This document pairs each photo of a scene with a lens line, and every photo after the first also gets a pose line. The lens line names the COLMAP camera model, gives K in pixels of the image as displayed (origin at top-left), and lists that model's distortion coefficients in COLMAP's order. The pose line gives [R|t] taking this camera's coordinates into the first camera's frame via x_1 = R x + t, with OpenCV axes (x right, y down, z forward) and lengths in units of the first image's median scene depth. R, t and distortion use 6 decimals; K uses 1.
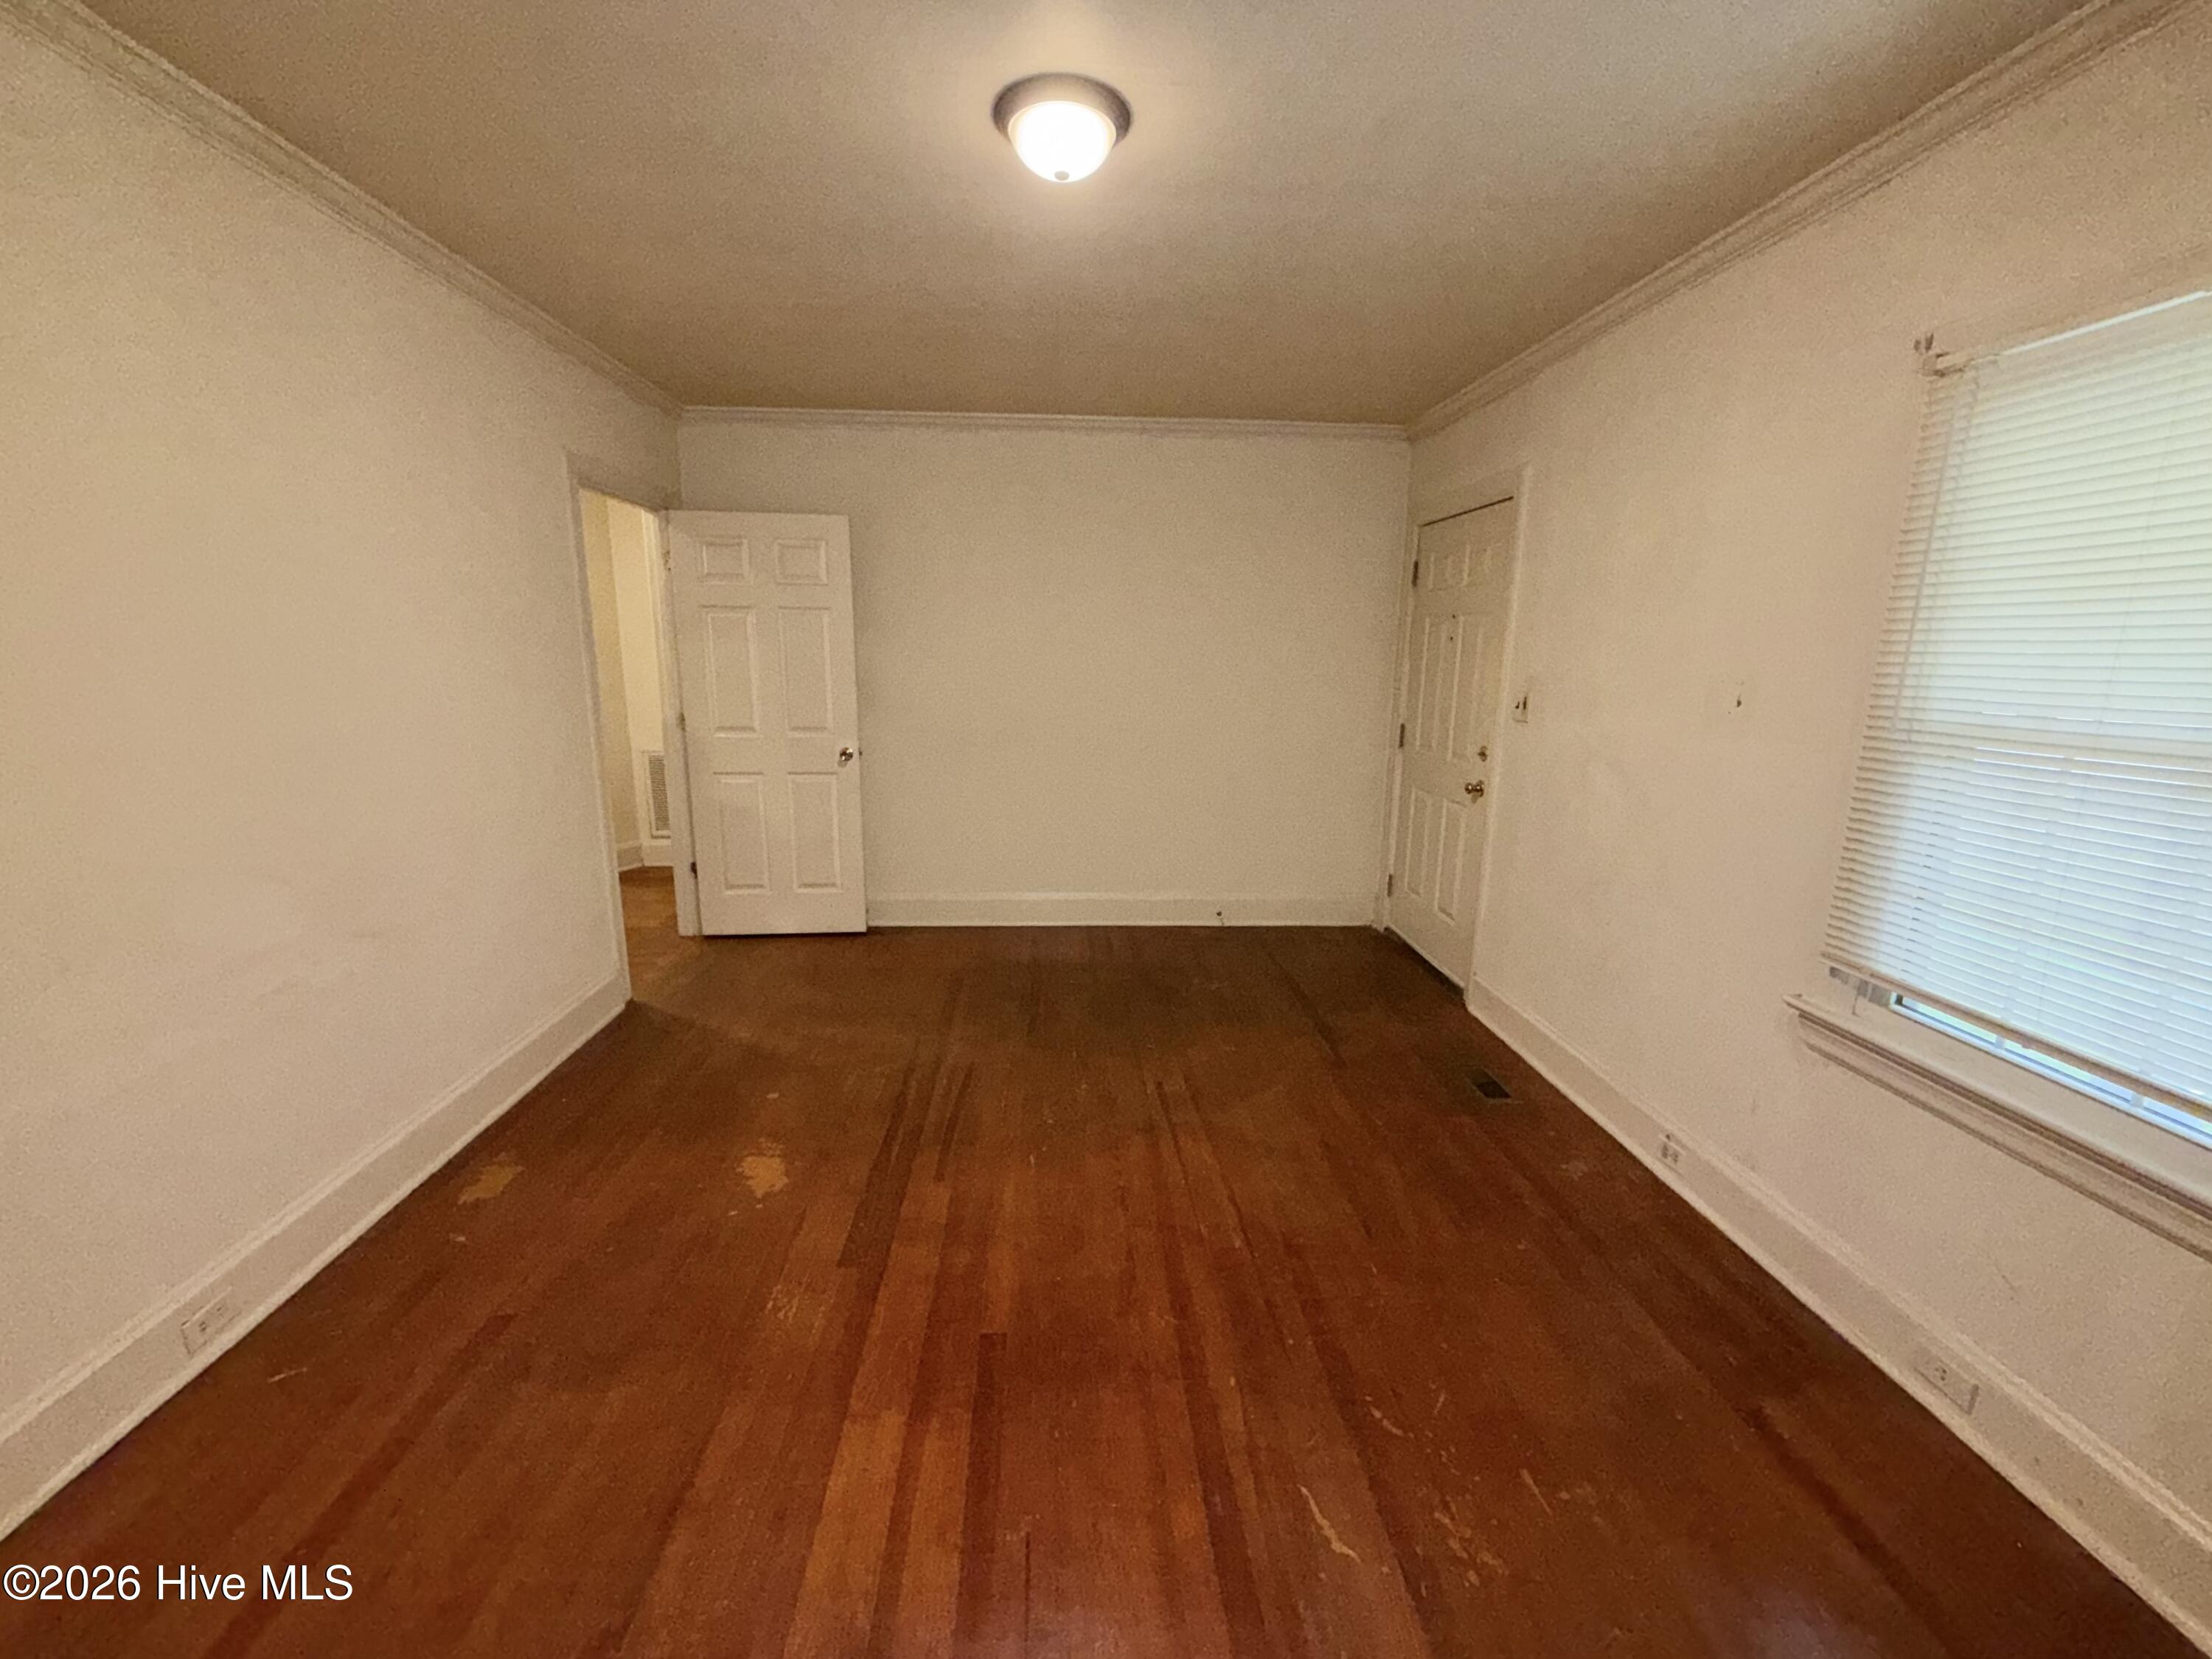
lens RADIAL K [[889.7, 0, 1106.0], [0, 889.7, 829.5], [0, 0, 1]] dist [-0.000278, -0.000351]
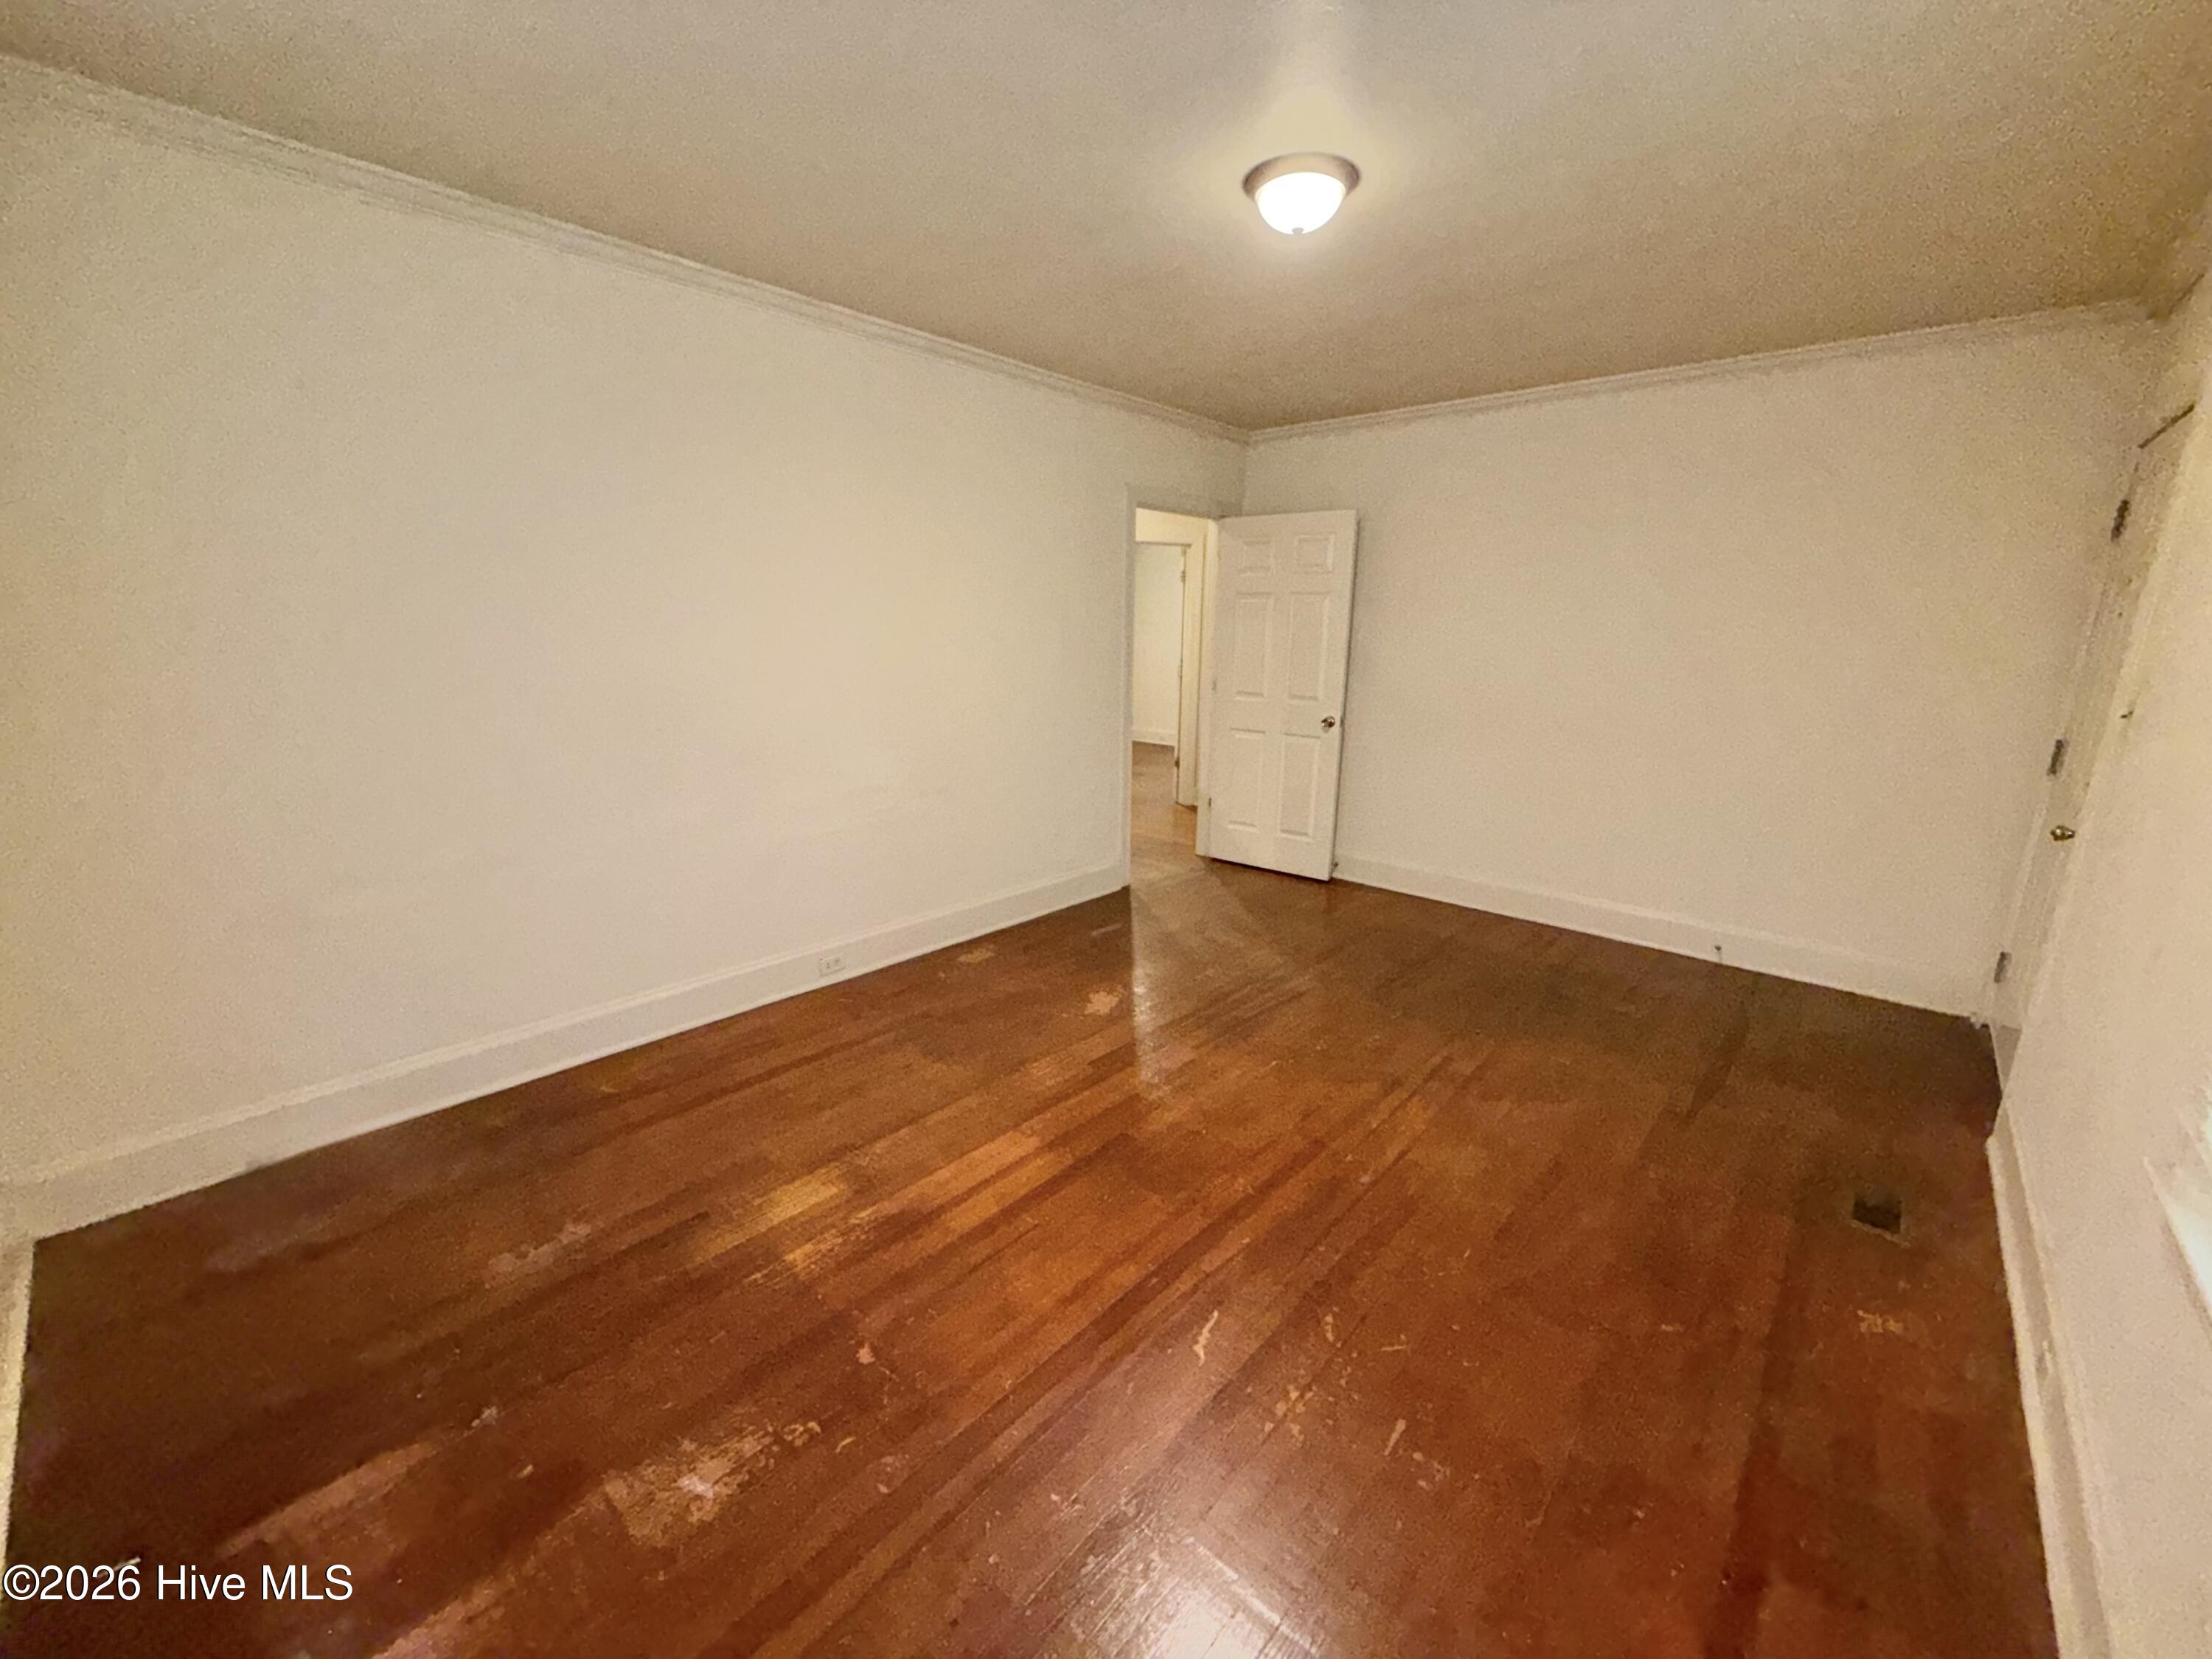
lens RADIAL K [[884.0, 0, 1102.0], [0, 884.0, 831.3], [0, 0, 1]] dist [0.000067, -0.000278]
pose [[0.703313, 0.160358, -0.692558, 0.448466], [-0.146036, 0.986039, 0.080008, 0.007854], [0.695719, 0.044867, 0.716912, -0.004995]]
